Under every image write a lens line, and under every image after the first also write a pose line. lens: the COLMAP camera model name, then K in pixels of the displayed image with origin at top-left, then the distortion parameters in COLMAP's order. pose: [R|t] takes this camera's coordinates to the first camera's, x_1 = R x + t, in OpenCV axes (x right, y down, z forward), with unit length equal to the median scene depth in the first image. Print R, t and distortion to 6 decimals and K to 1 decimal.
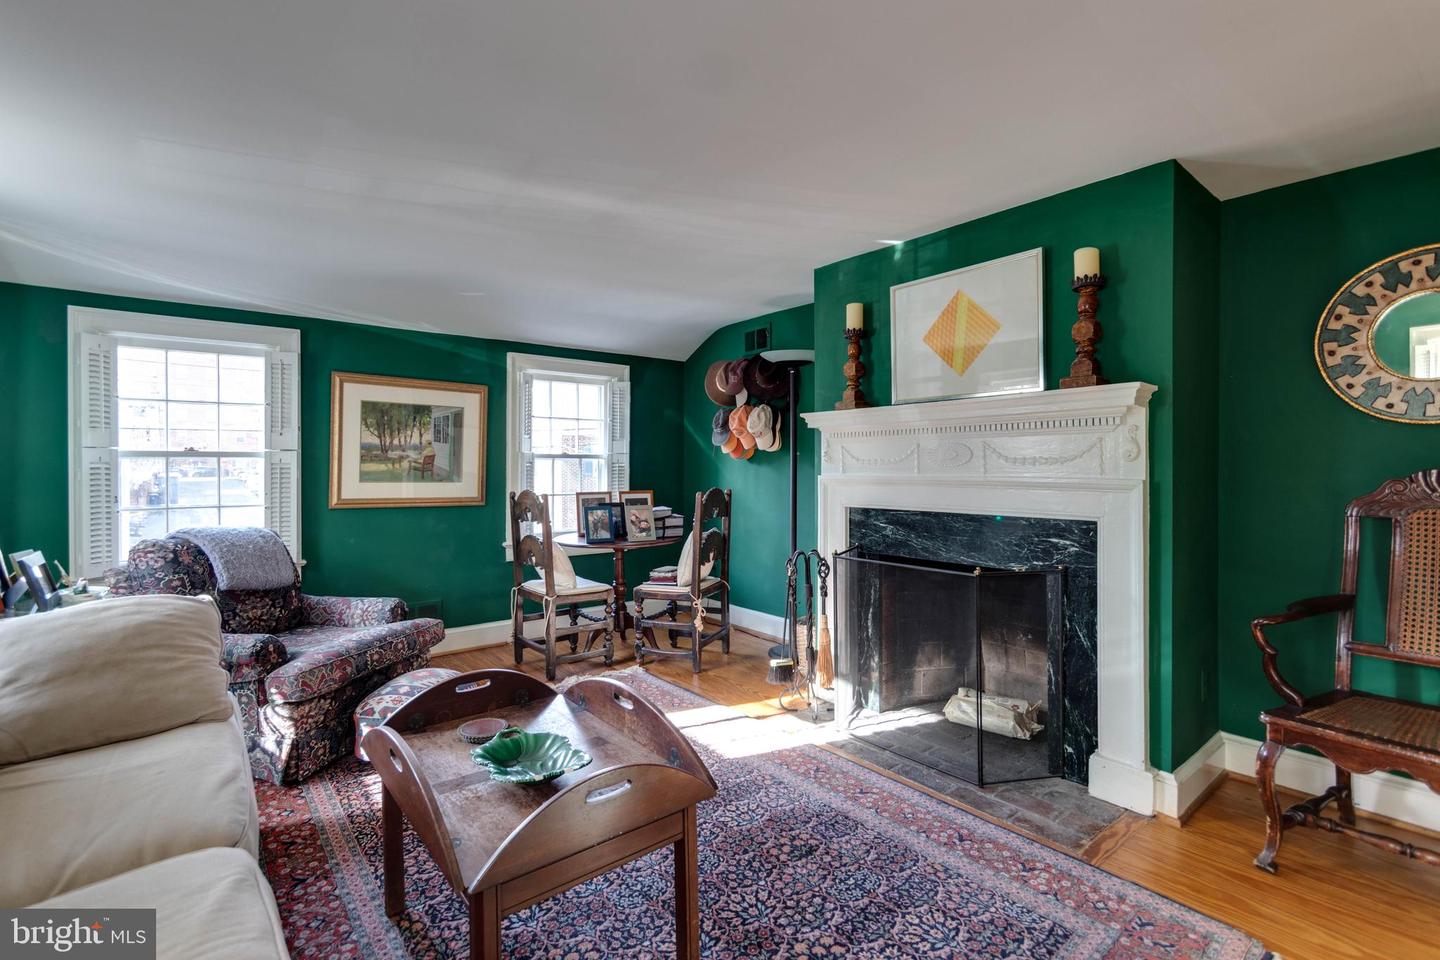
lens RADIAL K [[681.5, 0, 718.5], [0, 681.5, 467.5], [0, 0, 1]] dist [0.005683, -0.005892]
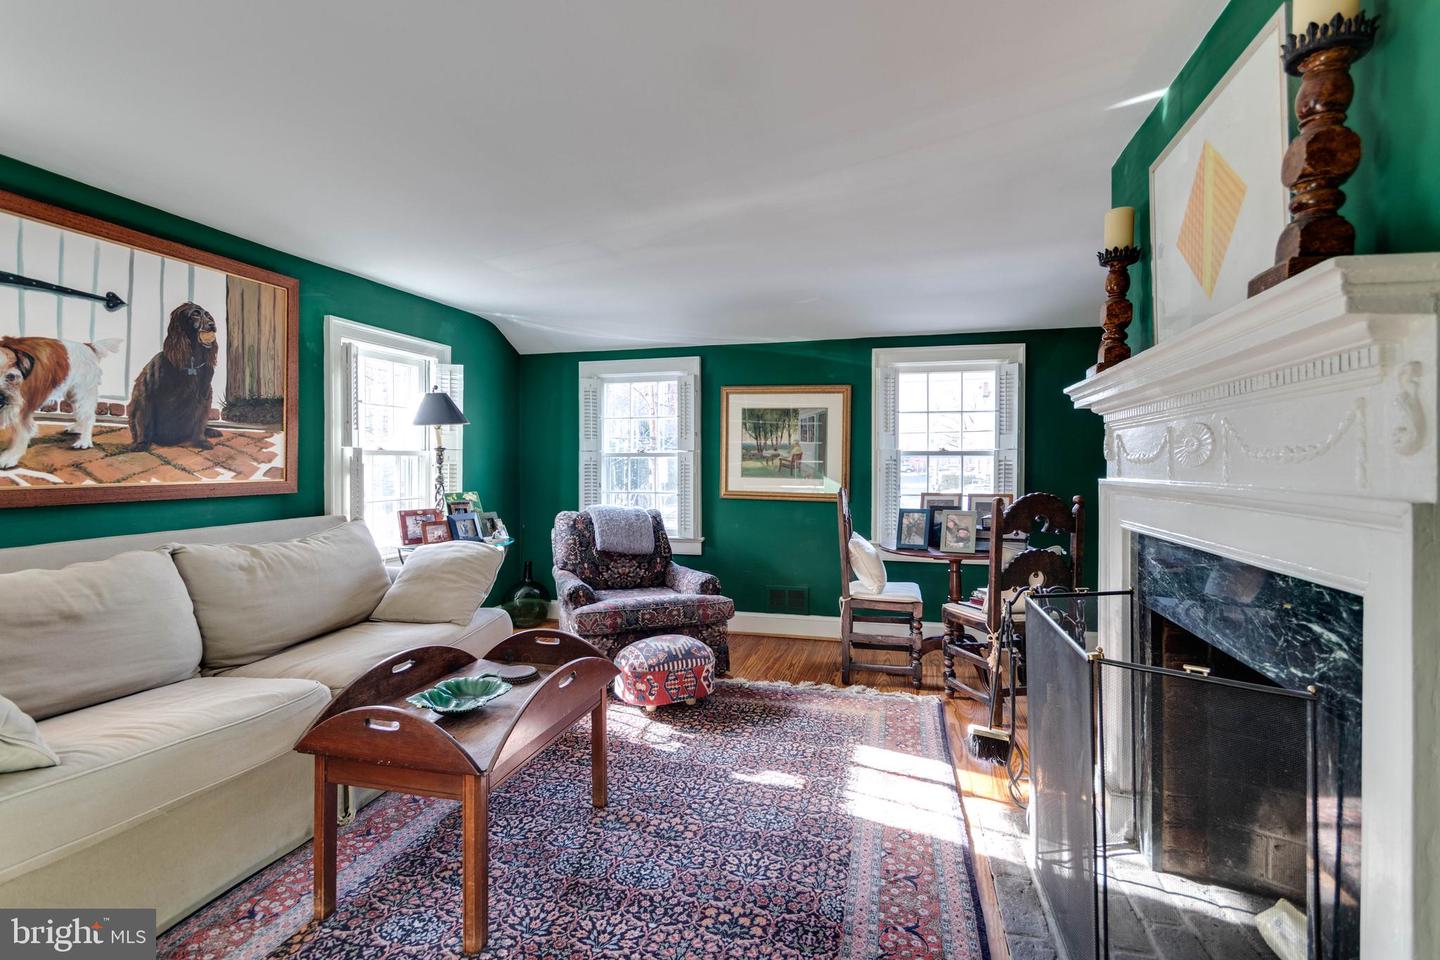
lens RADIAL K [[681.5, 0, 702.0], [0, 681.5, 460.6], [0, 0, 1]] dist [0.005683, -0.005892]
pose [[0.578734, -0.001141, -0.815515, 0.431279], [-0.004935, 0.999976, -0.004901, -0.000823], [0.815501, 0.006861, 0.578715, 0.271258]]
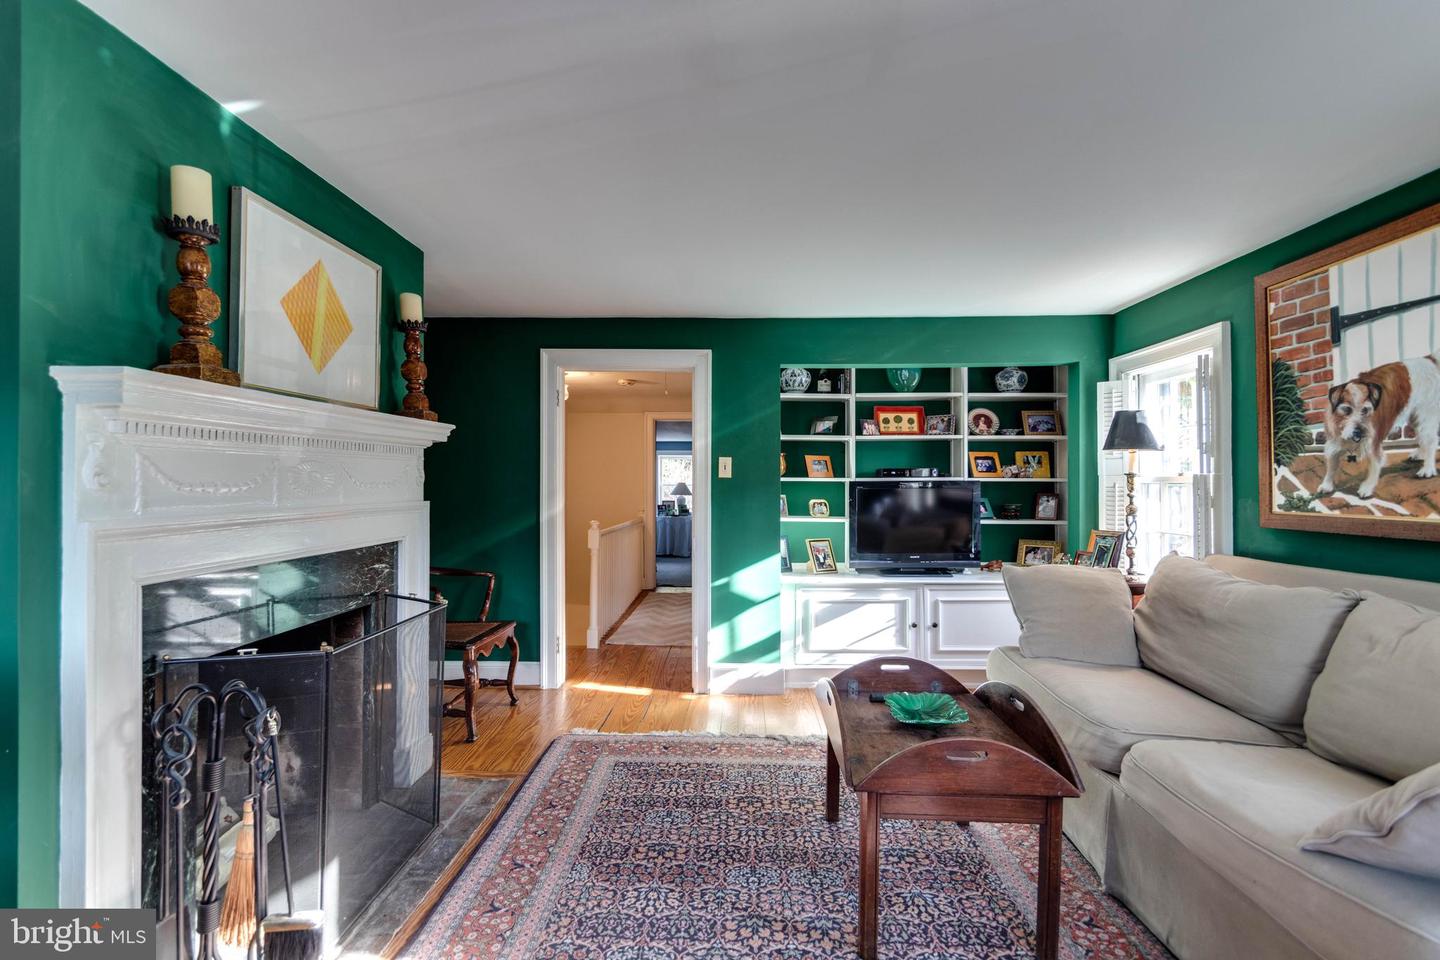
lens RADIAL K [[681.5, 0, 720.7], [0, 681.5, 480.1], [0, 0, 1]] dist [0.005683, -0.005892]
pose [[-0.763769, 0.002537, 0.645485, -0.359599], [0.001756, 0.999997, -0.001853, -0.010217], [-0.645488, -0.000281, -0.763771, 0.980337]]
